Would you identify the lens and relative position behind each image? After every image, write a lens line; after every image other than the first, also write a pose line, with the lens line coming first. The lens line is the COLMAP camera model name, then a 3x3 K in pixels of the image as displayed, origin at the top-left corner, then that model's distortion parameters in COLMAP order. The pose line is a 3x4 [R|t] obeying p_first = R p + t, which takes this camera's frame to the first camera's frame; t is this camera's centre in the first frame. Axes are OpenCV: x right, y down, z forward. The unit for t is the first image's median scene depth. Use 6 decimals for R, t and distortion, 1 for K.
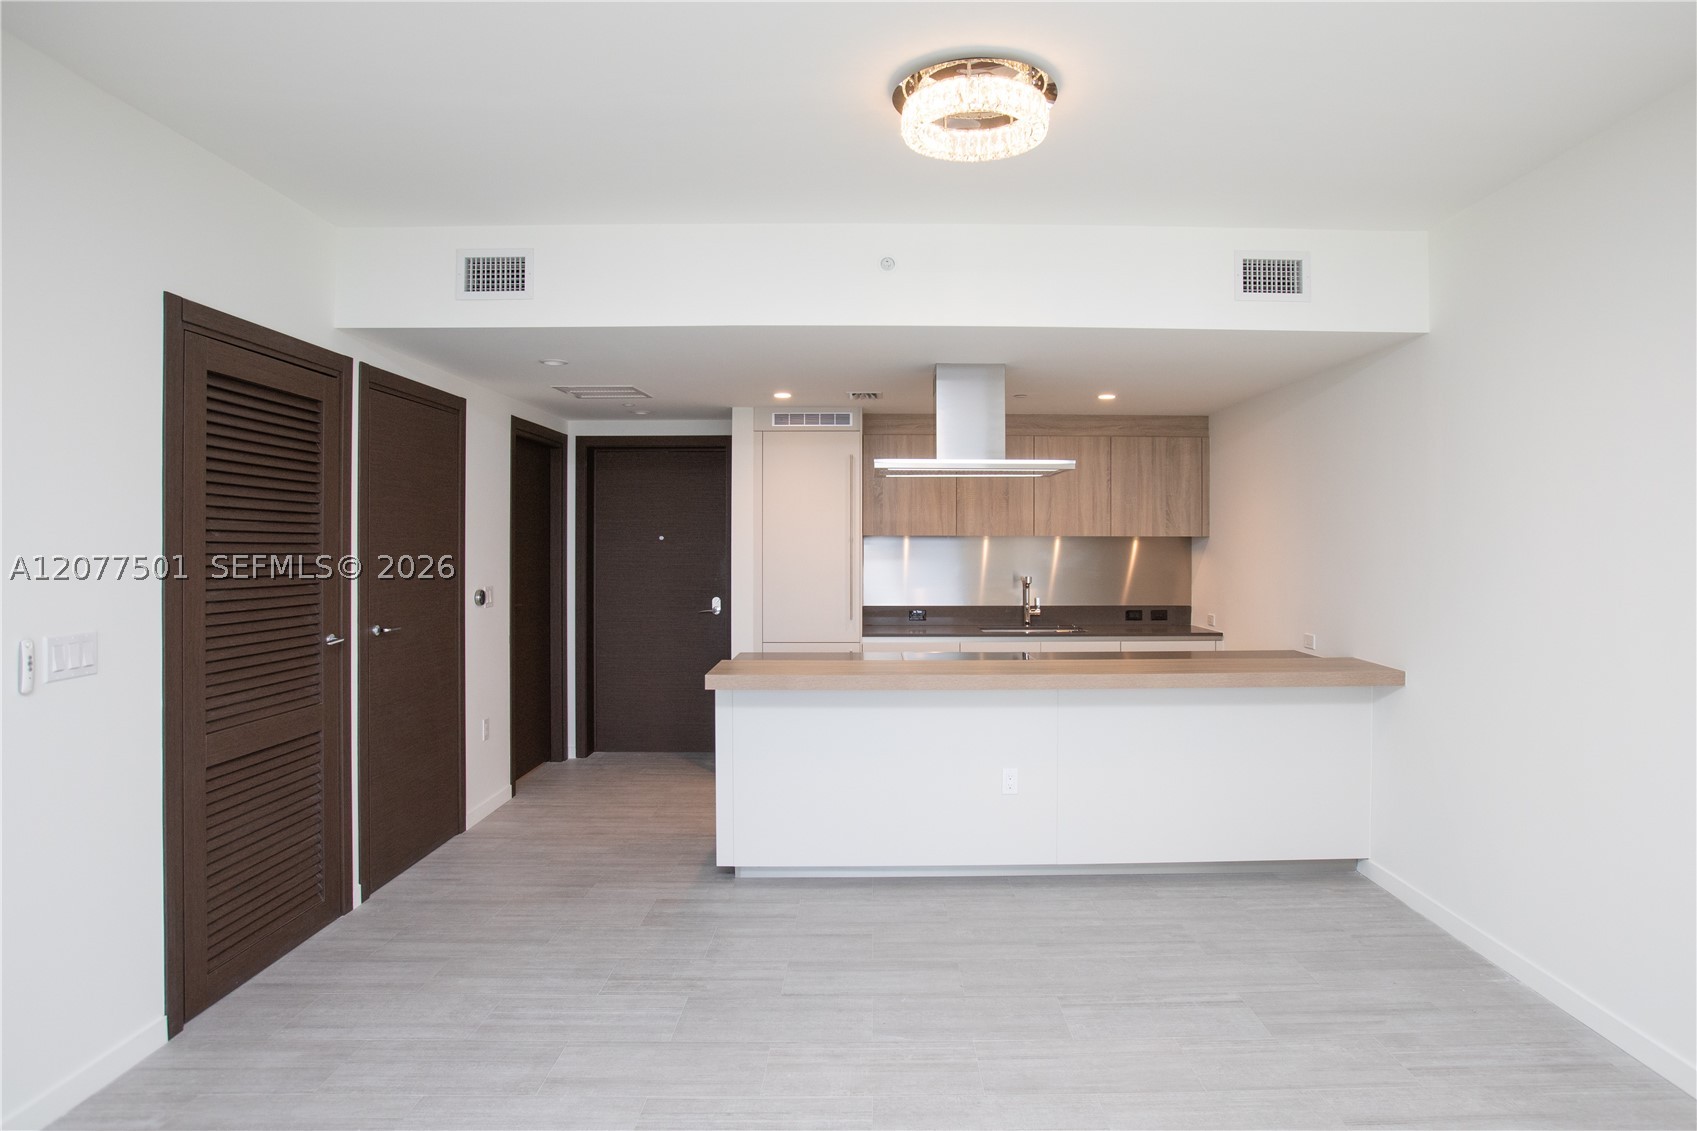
lens RADIAL K [[779.7, 0, 849.2], [0, 779.7, 554.0], [0, 0, 1]] dist [-0.058582, 0.023301]
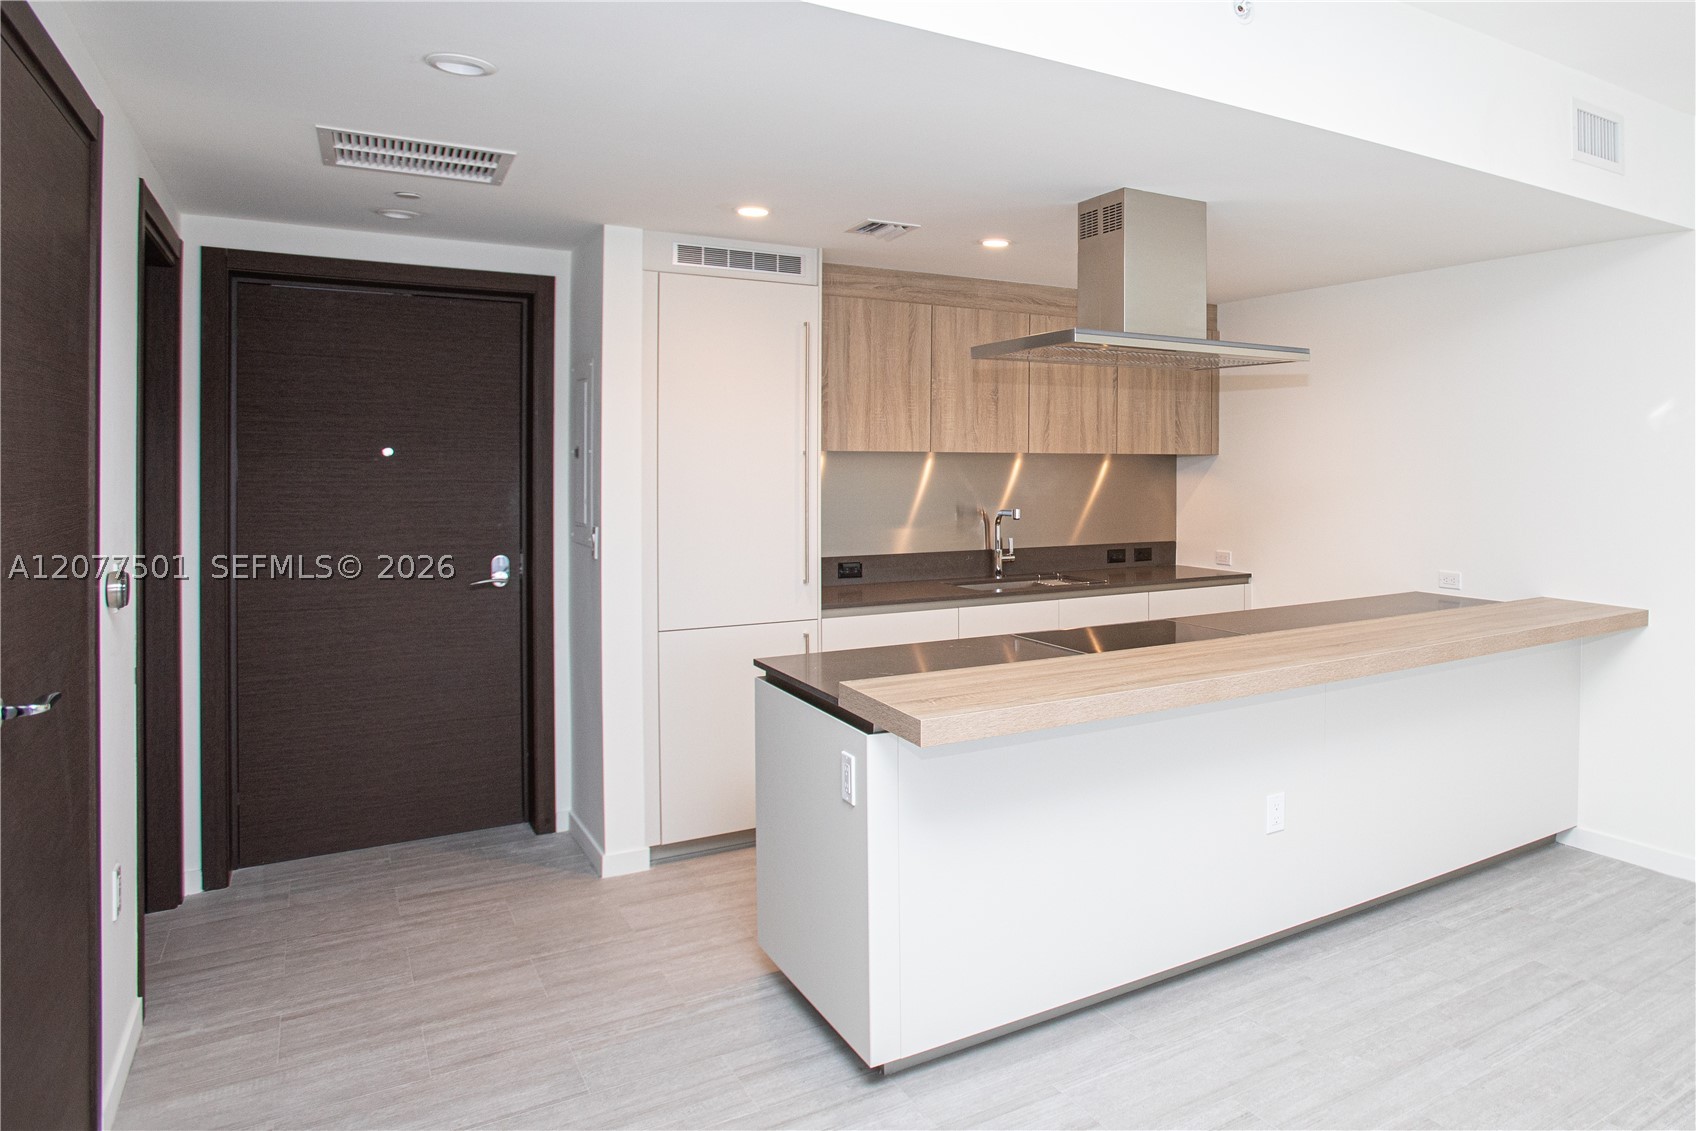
lens RADIAL K [[976.8, 0, 849.2], [0, 976.8, 477.9], [0, 0, 1]] dist [-0.045189, 0.003429]
pose [[0.861757, -0.009241, 0.507237, -0.367058], [0.007150, 0.999956, 0.006069, -0.006701], [-0.507271, -0.001603, 0.861785, 0.306775]]
